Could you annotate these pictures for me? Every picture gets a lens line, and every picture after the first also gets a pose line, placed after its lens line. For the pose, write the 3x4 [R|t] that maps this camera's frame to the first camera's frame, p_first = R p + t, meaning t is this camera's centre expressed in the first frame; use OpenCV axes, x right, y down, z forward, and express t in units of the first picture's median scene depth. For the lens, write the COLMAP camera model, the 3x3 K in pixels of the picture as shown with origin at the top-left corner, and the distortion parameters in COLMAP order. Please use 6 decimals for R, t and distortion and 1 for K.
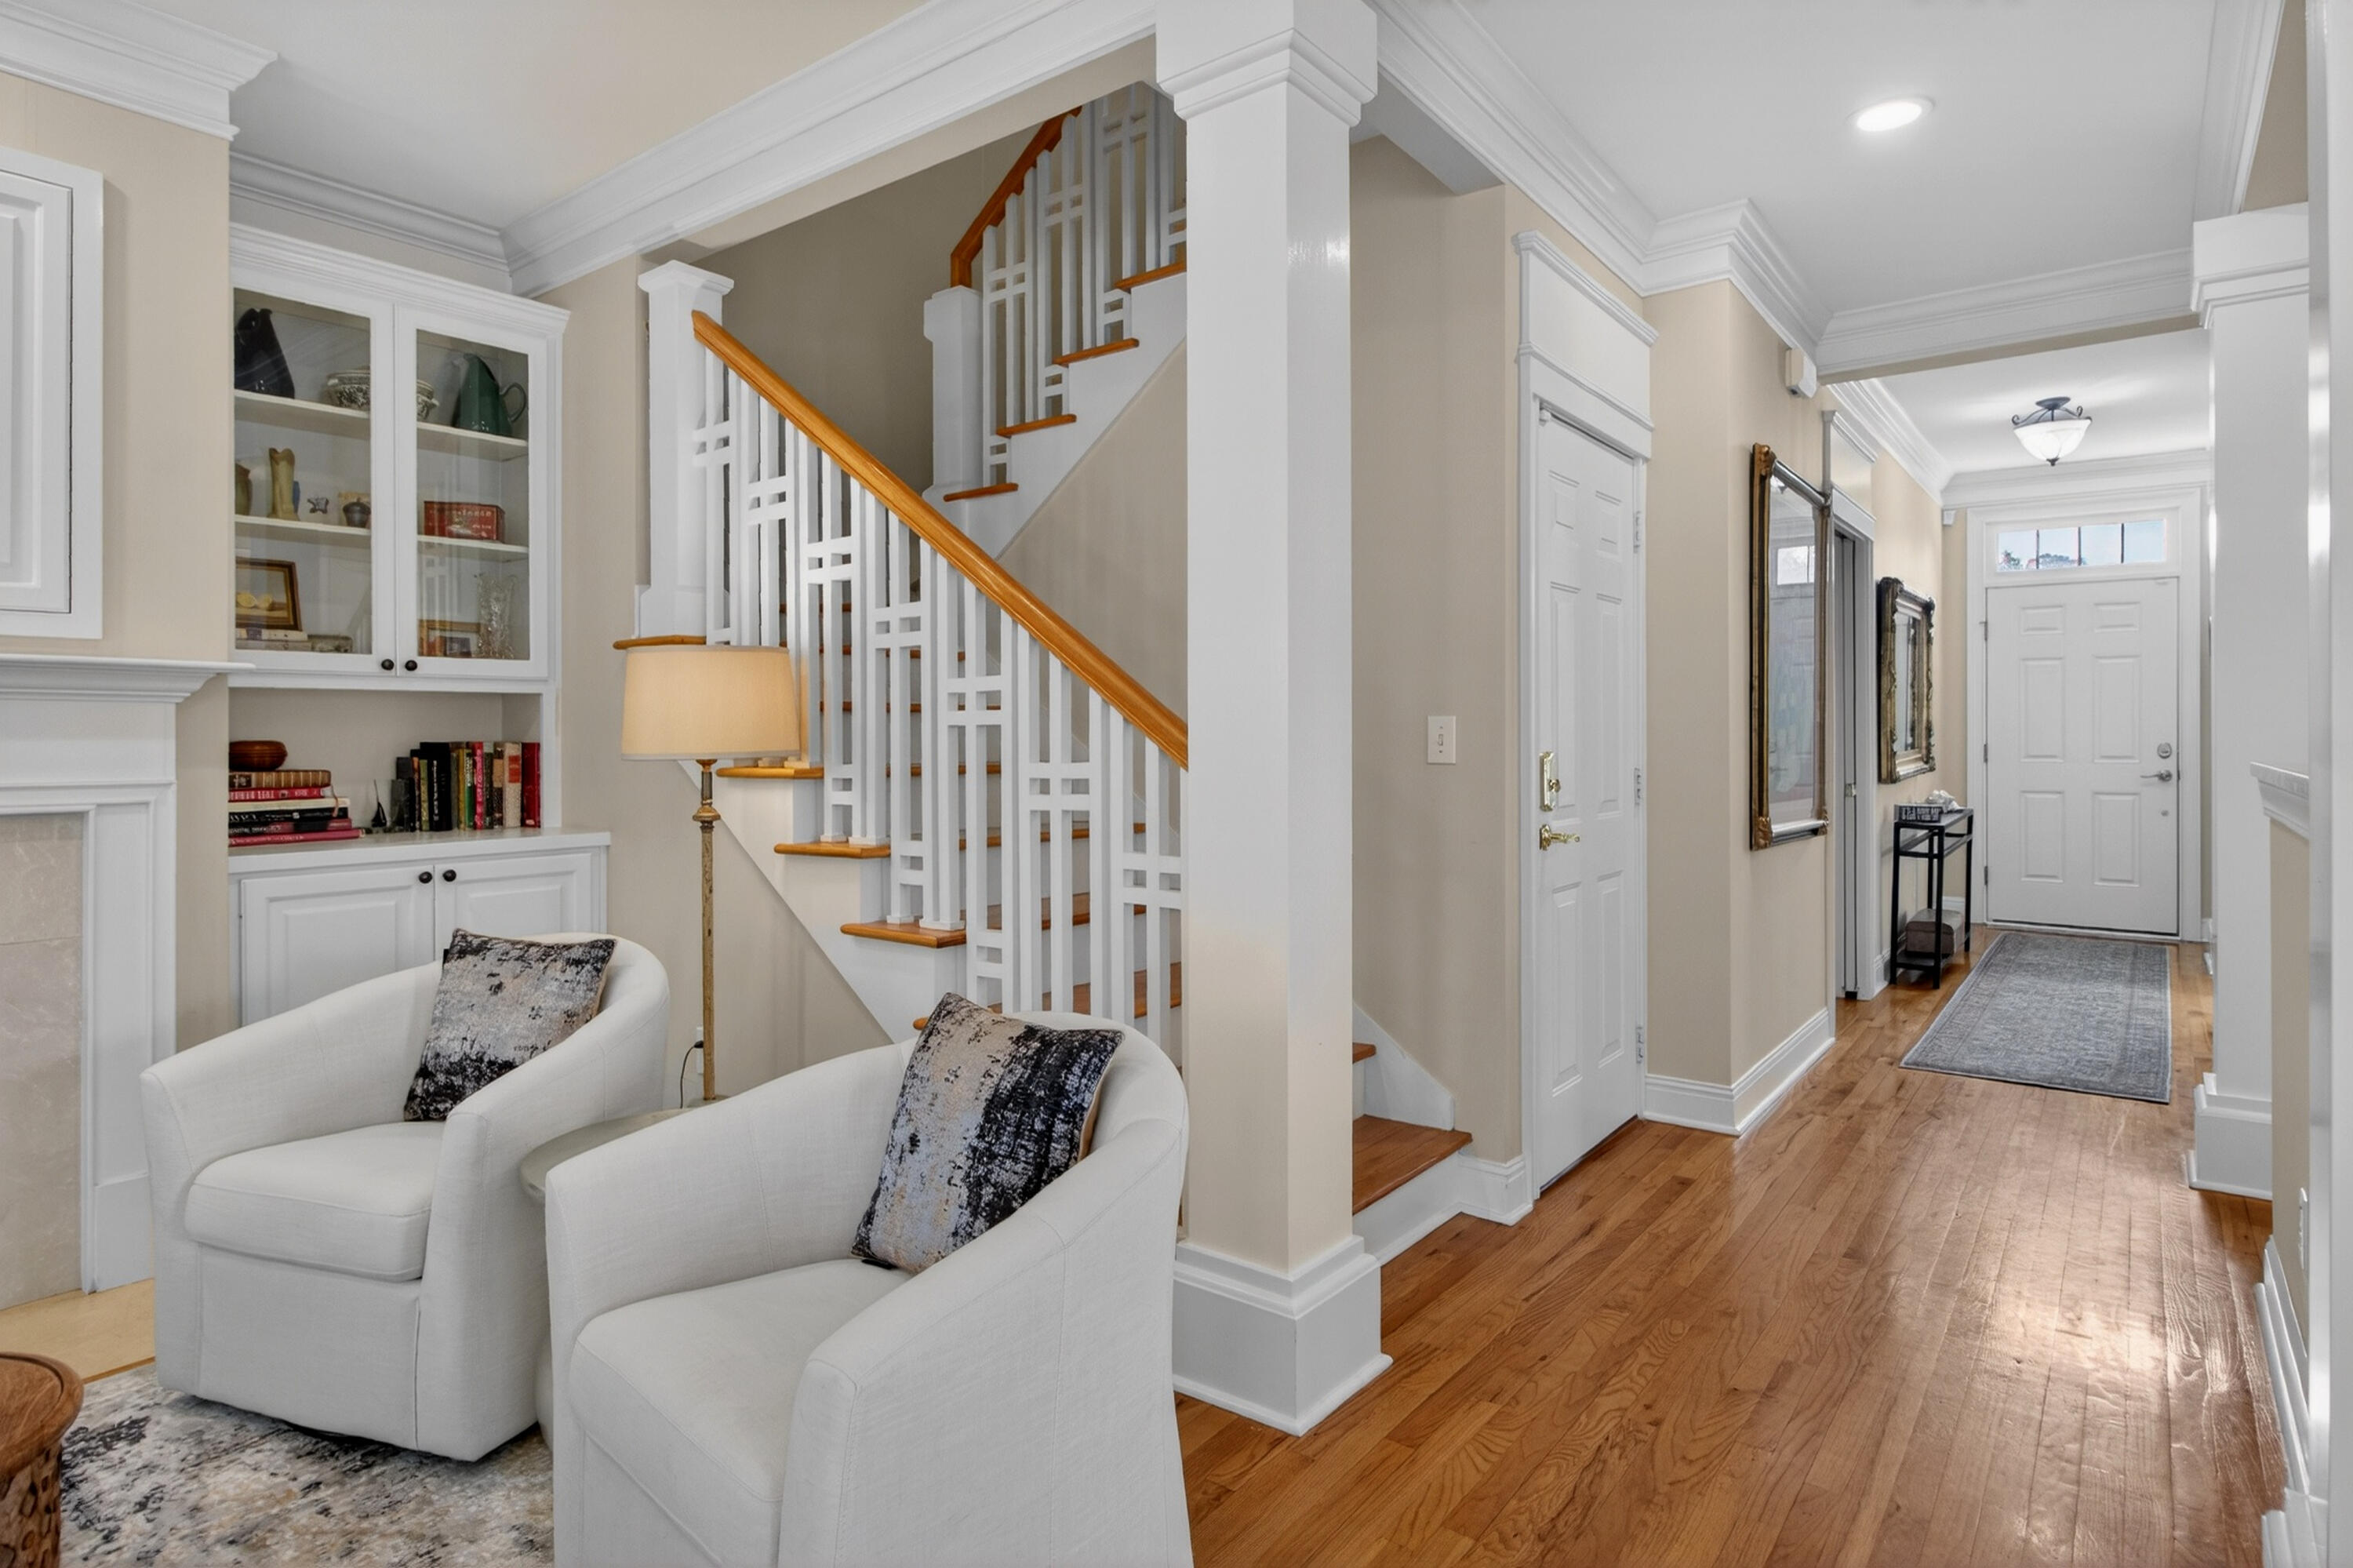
lens RADIAL K [[1240.6, 0, 1194.1], [0, 1240.6, 739.6], [0, 0, 1]] dist [0.007465, 0.000339]
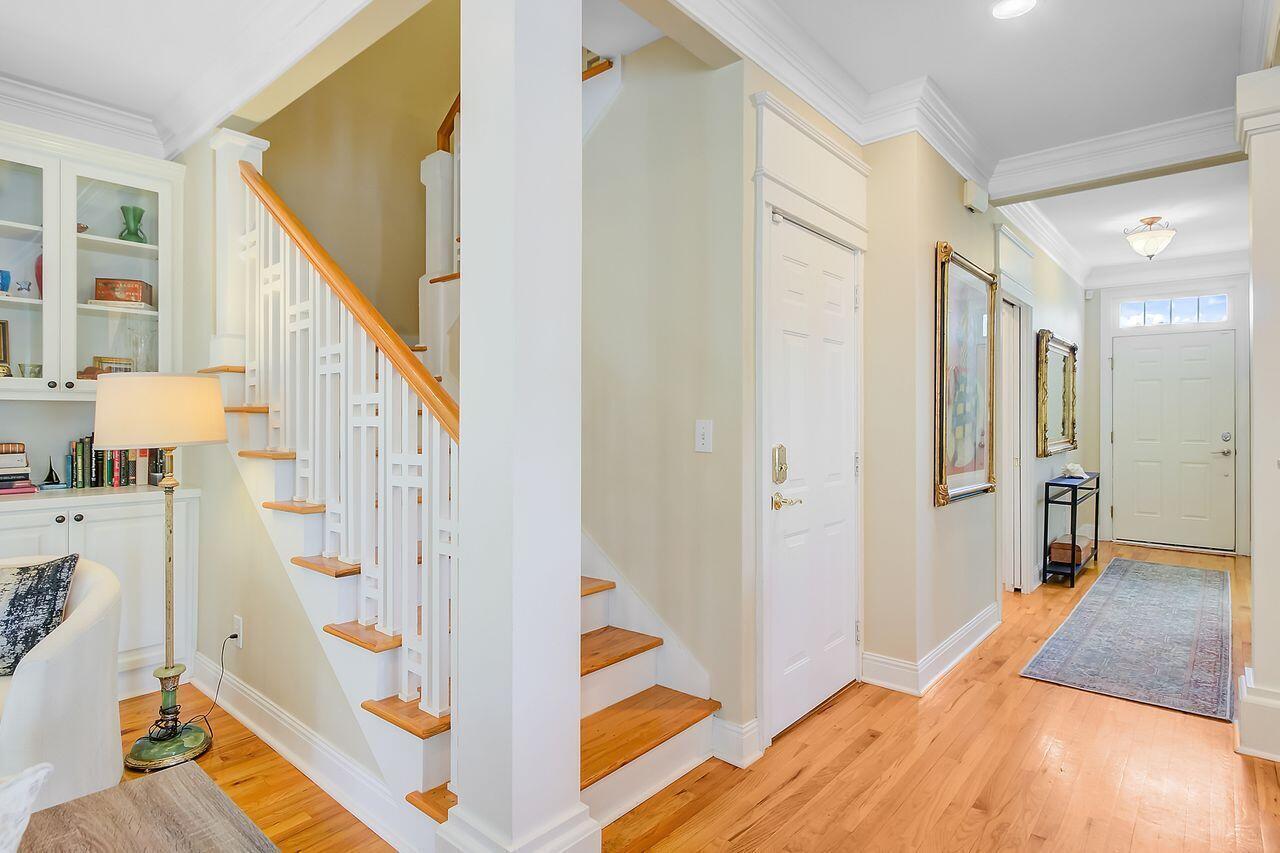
lens RADIAL K [[674.8, 0, 634.4], [0, 674.8, 420.4], [0, 0, 1]] dist [0.007465, 0.000339]
pose [[0.998200, 0.003816, -0.059855, 0.147499], [-0.004105, 0.999980, -0.004709, -0.012320], [0.059835, 0.004946, 0.998196, 0.168098]]
